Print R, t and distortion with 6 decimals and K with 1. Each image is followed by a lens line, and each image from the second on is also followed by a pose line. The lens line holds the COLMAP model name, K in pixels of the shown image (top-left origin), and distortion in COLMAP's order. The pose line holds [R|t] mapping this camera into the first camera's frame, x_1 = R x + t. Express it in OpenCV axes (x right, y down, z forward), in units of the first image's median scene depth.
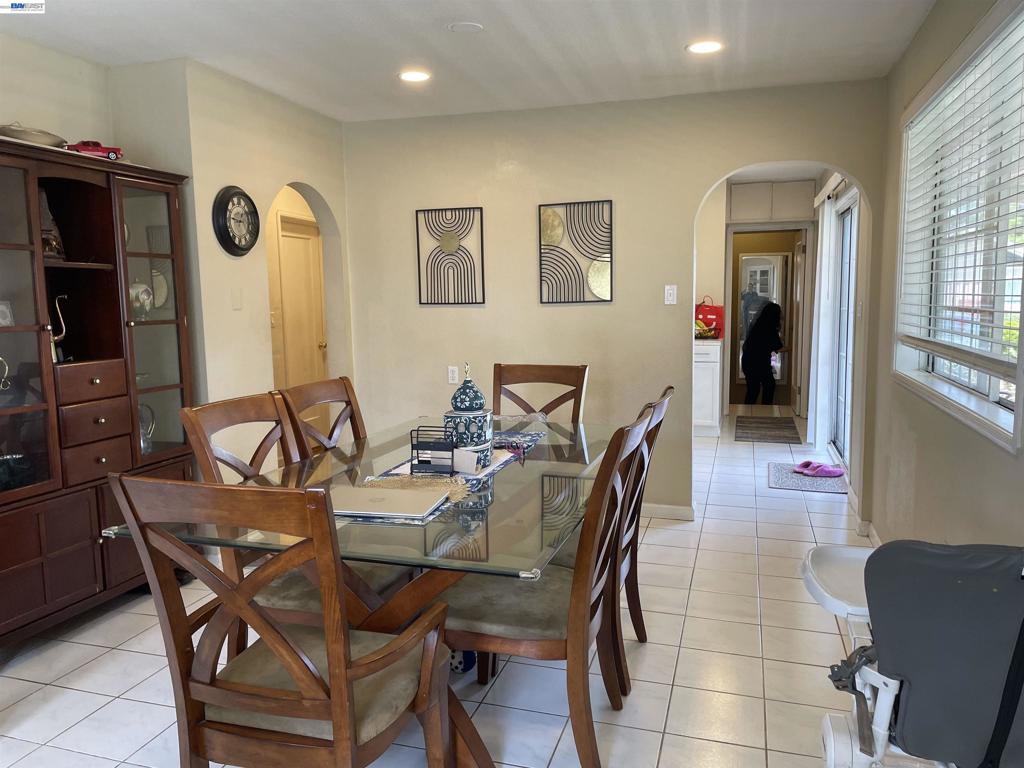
lens RADIAL K [[759.5, 0, 519.6], [0, 759.5, 376.8], [0, 0, 1]] dist [0.092462, -0.120498]
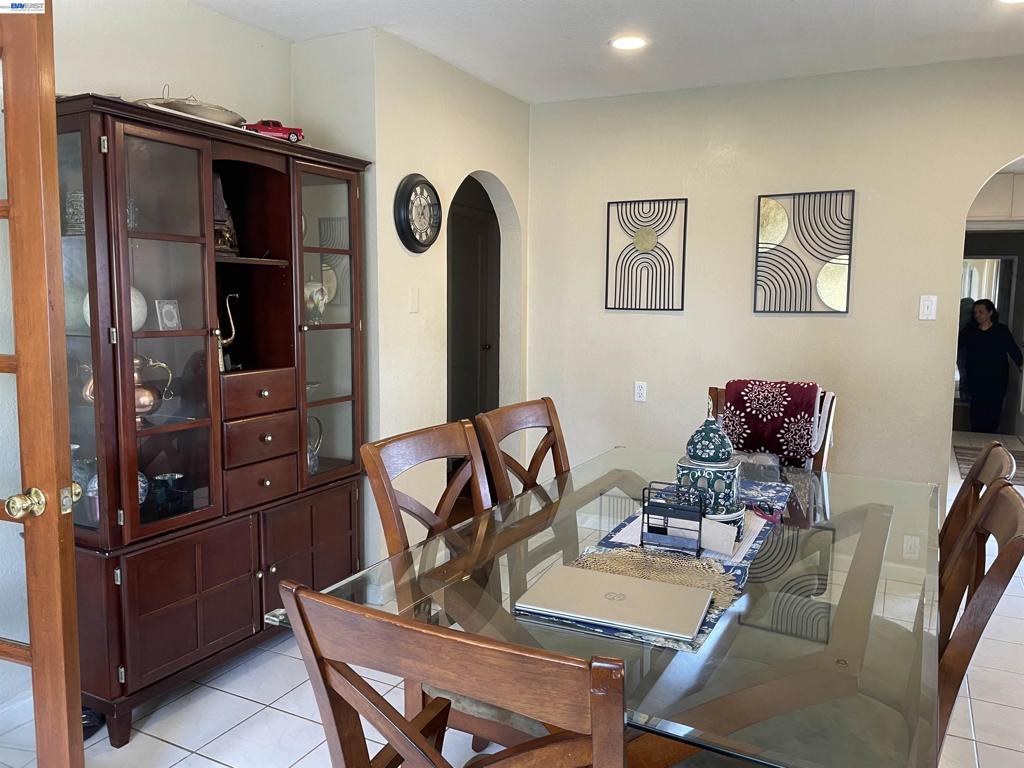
lens RADIAL K [[759.5, 0, 519.6], [0, 759.5, 376.8], [0, 0, 1]] dist [0.092462, -0.120498]
pose [[0.983069, 0.045318, -0.177543, -0.098876], [-0.044883, 0.998971, 0.006464, -0.028518], [0.177654, 0.001615, 0.984092, 0.174640]]
